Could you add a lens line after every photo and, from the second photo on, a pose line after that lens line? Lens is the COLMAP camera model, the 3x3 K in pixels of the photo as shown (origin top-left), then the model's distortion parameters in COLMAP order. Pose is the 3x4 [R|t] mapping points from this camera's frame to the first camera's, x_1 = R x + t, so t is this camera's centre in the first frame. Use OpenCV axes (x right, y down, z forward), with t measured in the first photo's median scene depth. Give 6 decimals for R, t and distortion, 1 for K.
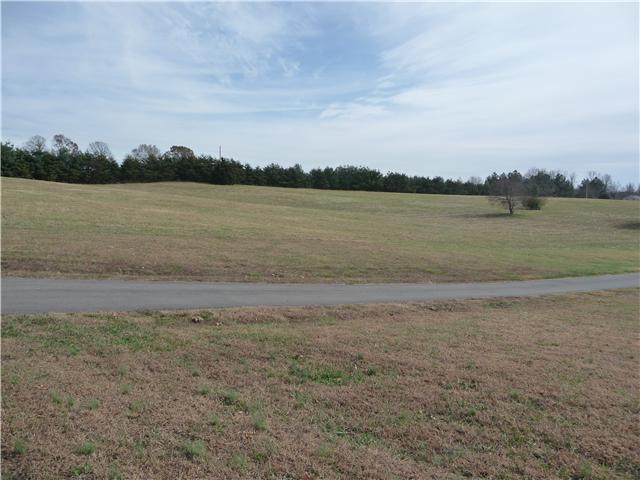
lens RADIAL K [[533.6, 0, 320.7], [0, 533.6, 240.6], [0, 0, 1]] dist [-0.032013, 0.004174]
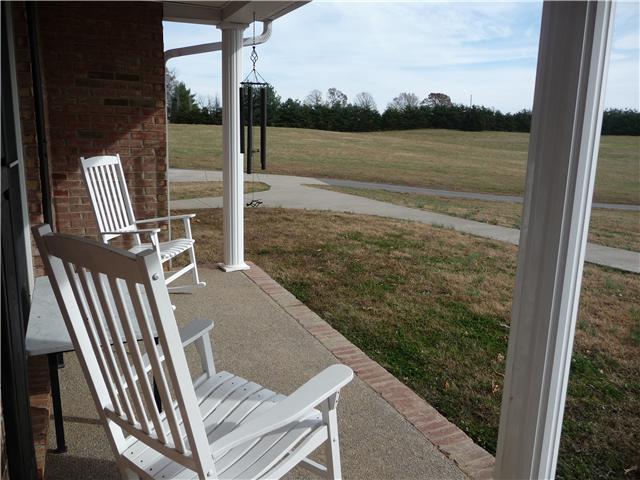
lens RADIAL K [[533.6, 0, 319.9], [0, 533.6, 239.0], [0, 0, 1]] dist [-0.032013, 0.004174]
pose [[0.889963, 0.073812, -0.450019, 0.038234], [-0.029208, 0.994014, 0.105276, 0.006663], [0.455096, -0.080547, 0.886792, -0.096817]]
